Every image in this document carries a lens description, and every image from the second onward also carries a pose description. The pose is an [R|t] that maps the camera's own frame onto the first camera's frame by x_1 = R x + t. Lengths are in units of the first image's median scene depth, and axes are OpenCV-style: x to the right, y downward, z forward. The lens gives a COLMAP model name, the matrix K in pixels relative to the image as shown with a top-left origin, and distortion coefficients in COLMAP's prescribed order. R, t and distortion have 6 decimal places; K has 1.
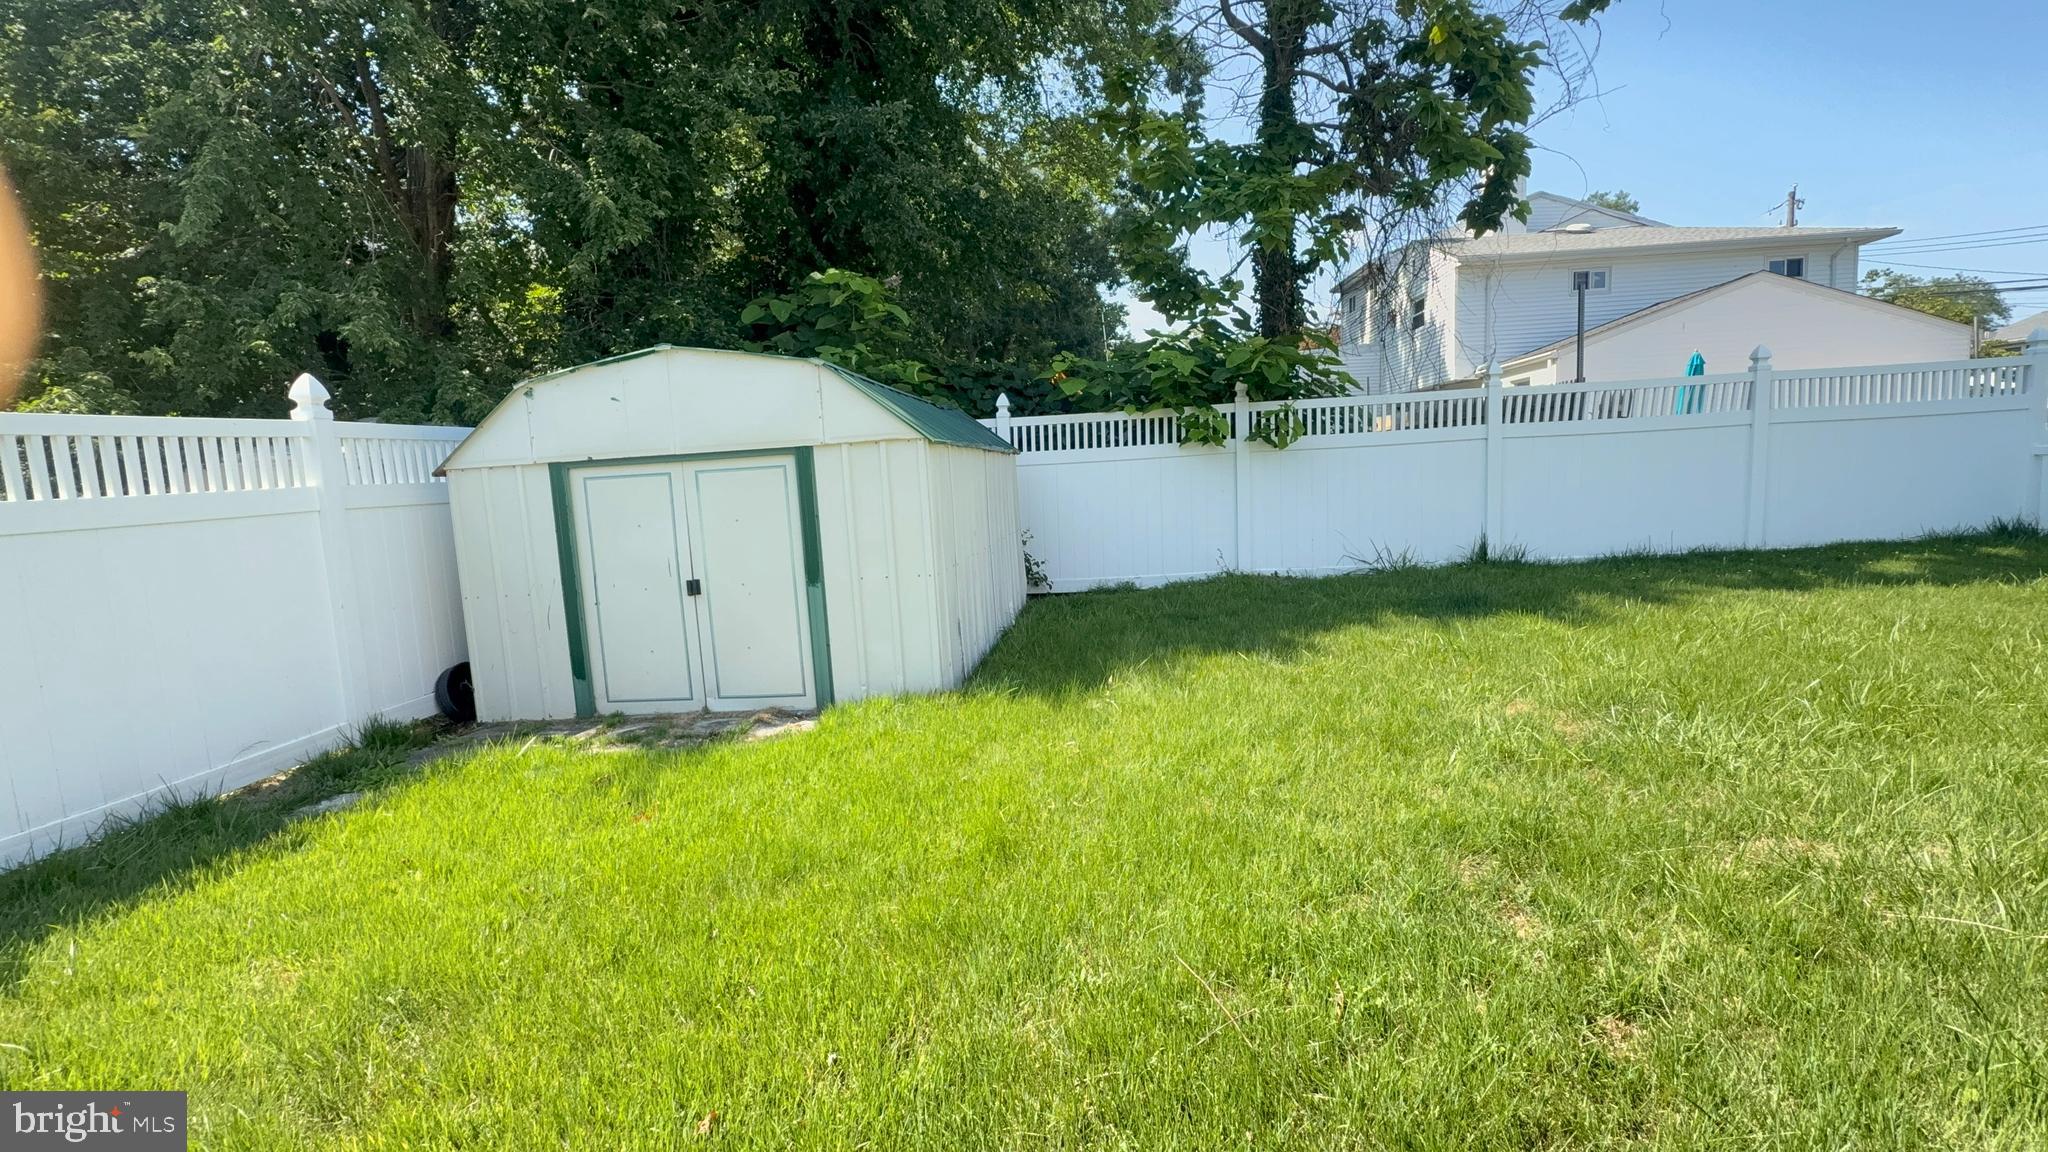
lens RADIAL K [[937.6, 0, 1018.0], [0, 937.6, 572.3], [0, 0, 1]] dist [0.001003, -0.000157]
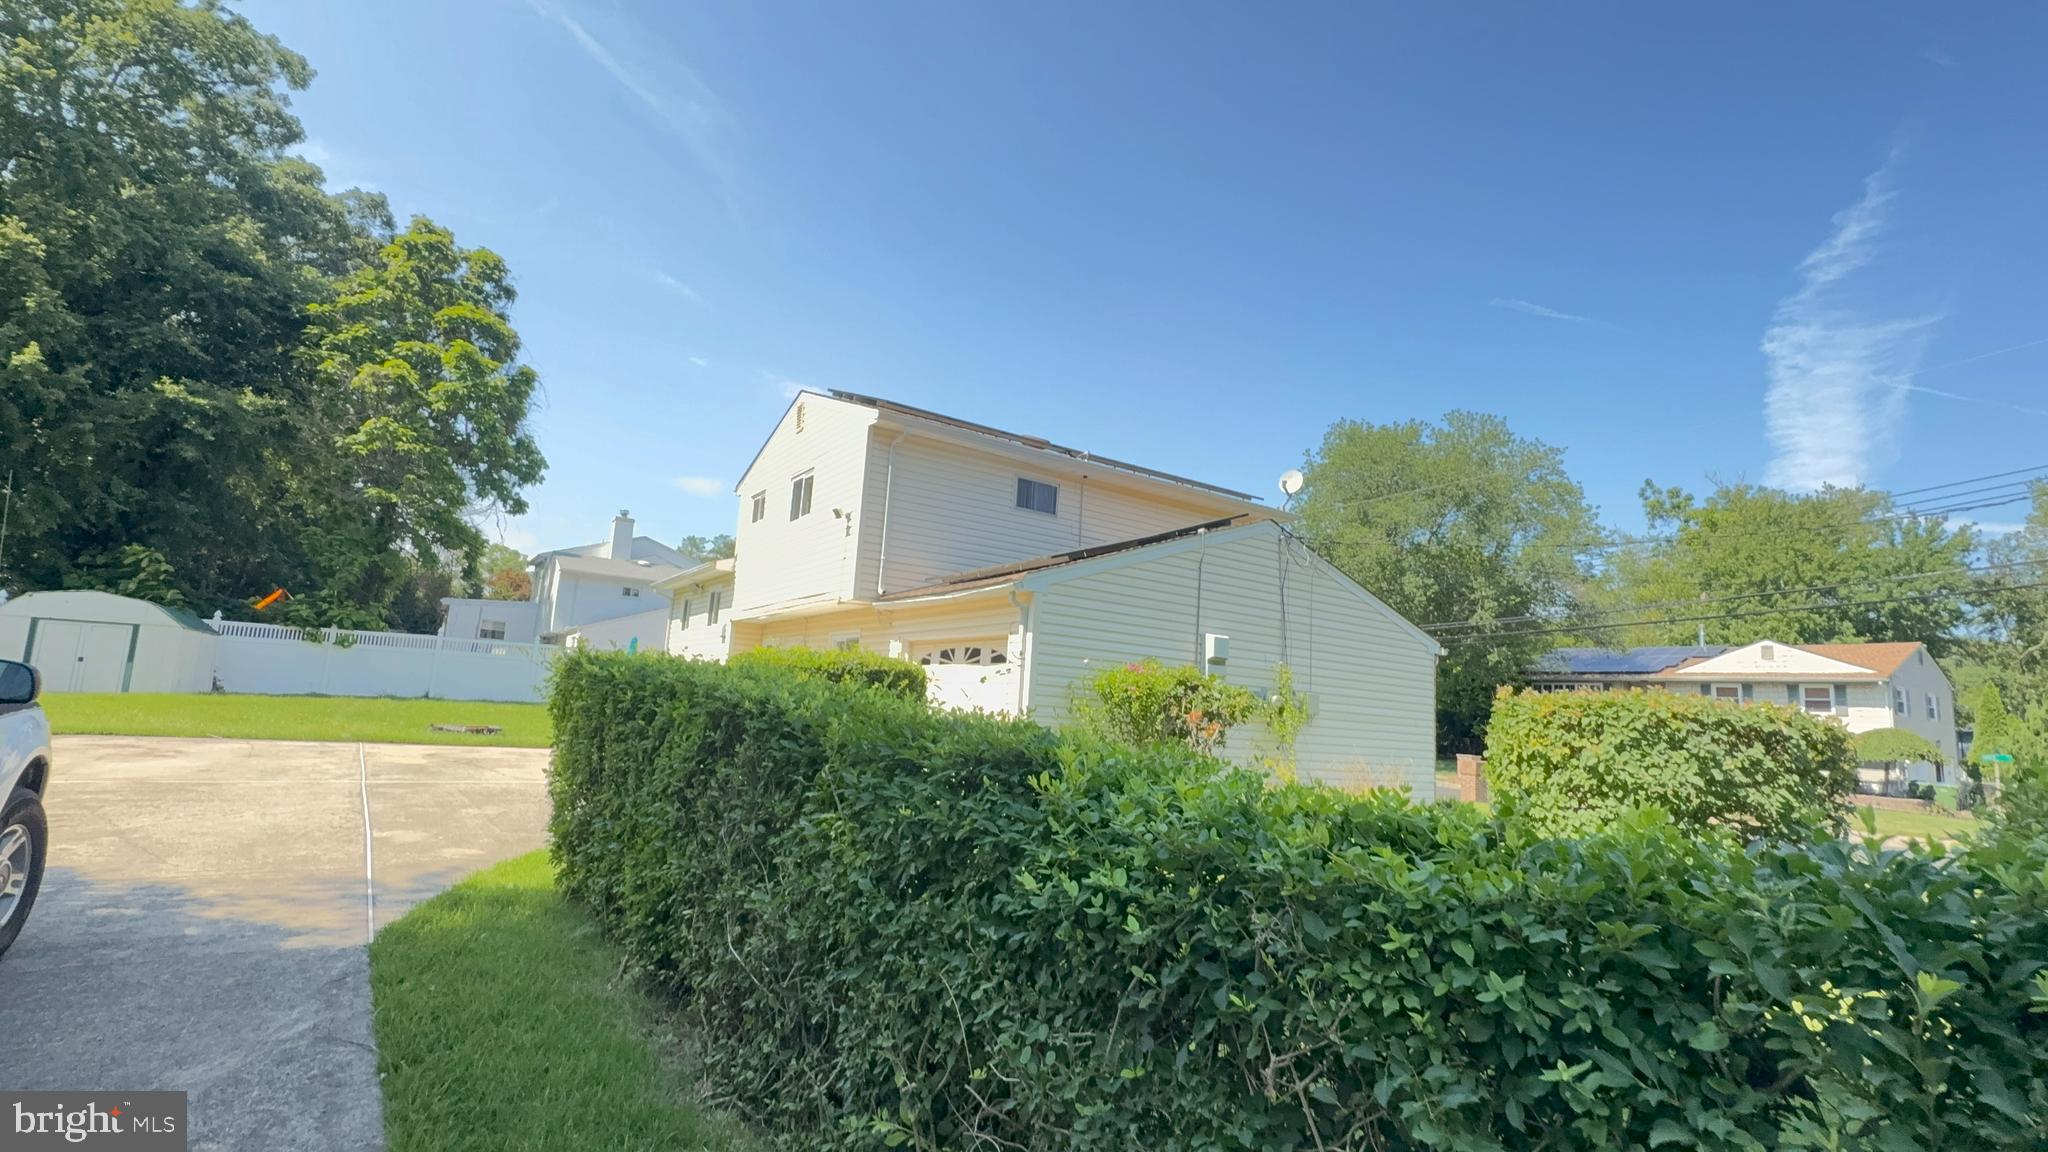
lens RADIAL K [[937.6, 0, 1018.0], [0, 937.6, 572.3], [0, 0, 1]] dist [0.001003, -0.000157]
pose [[0.772910, 0.189191, 0.605655, 0.096658], [-0.033980, 0.965486, -0.258229, 0.284252], [-0.633606, 0.179008, 0.752662, -2.260776]]
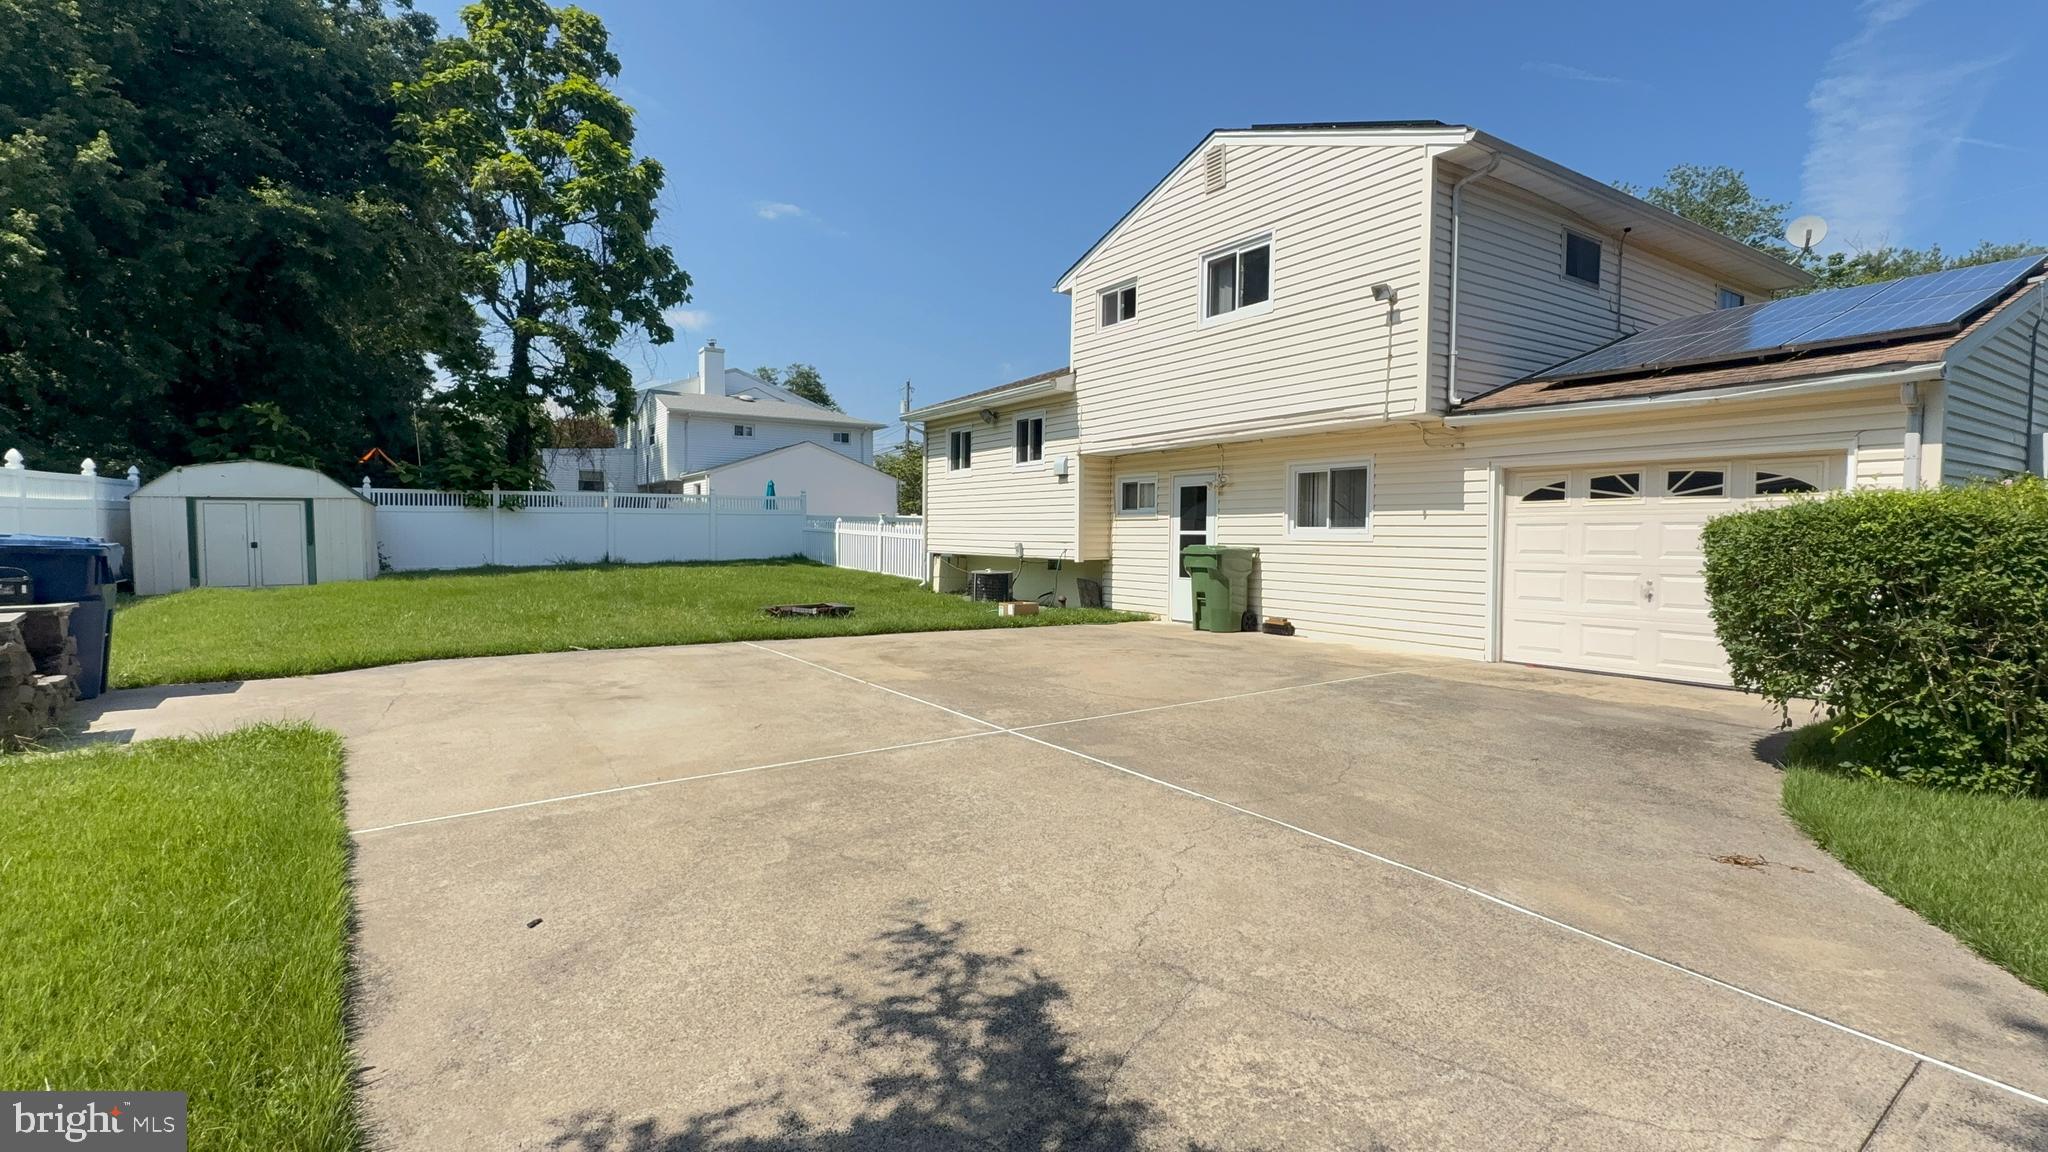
lens RADIAL K [[931.7, 0, 1022.4], [0, 931.7, 572.7], [0, 0, 1]] dist [0.000412, -0.000228]
pose [[0.776172, 0.028209, 0.629890, -0.188670], [0.020203, 0.997373, -0.069561, 0.201104], [-0.630198, 0.066717, 0.773563, -1.540845]]
